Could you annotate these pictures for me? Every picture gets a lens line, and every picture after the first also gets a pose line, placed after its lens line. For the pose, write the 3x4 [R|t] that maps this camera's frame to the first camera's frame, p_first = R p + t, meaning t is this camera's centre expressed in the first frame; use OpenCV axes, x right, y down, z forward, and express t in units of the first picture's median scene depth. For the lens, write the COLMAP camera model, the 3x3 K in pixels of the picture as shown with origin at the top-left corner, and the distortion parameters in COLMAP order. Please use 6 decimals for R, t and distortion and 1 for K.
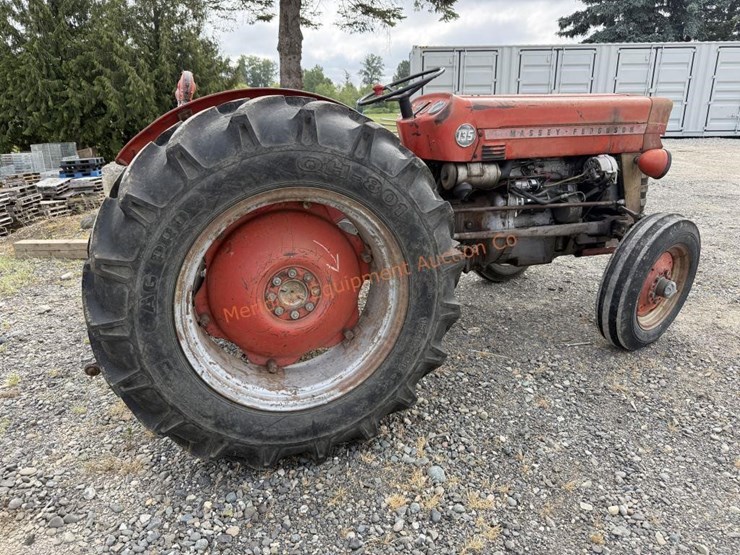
lens RADIAL K [[512.6, 0, 405.4], [0, 512.6, 267.4], [0, 0, 1]] dist [0.028183, -0.020113]
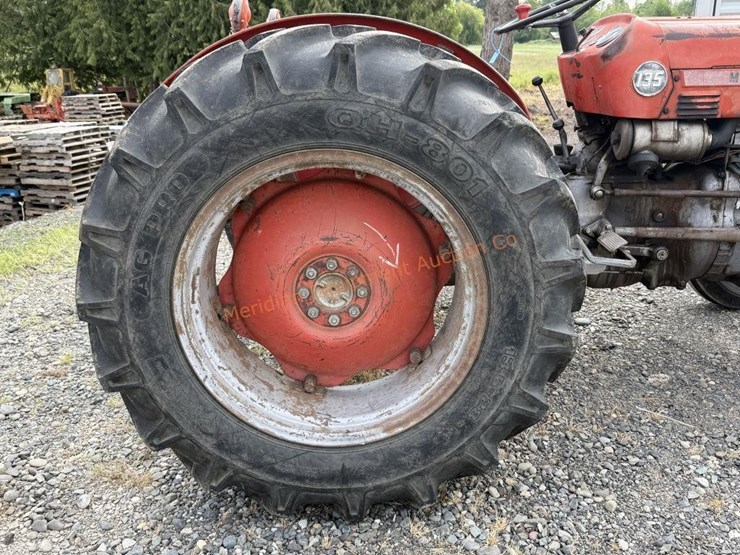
lens RADIAL K [[720.5, 0, 370.2], [0, 720.5, 276.3], [0, 0, 1]] dist [0.028237, 0.000000]
pose [[0.942854, 0.098008, -0.318466, 0.161029], [-0.091348, 0.995175, 0.035817, -0.013320], [0.320440, -0.004679, 0.947257, 0.025242]]
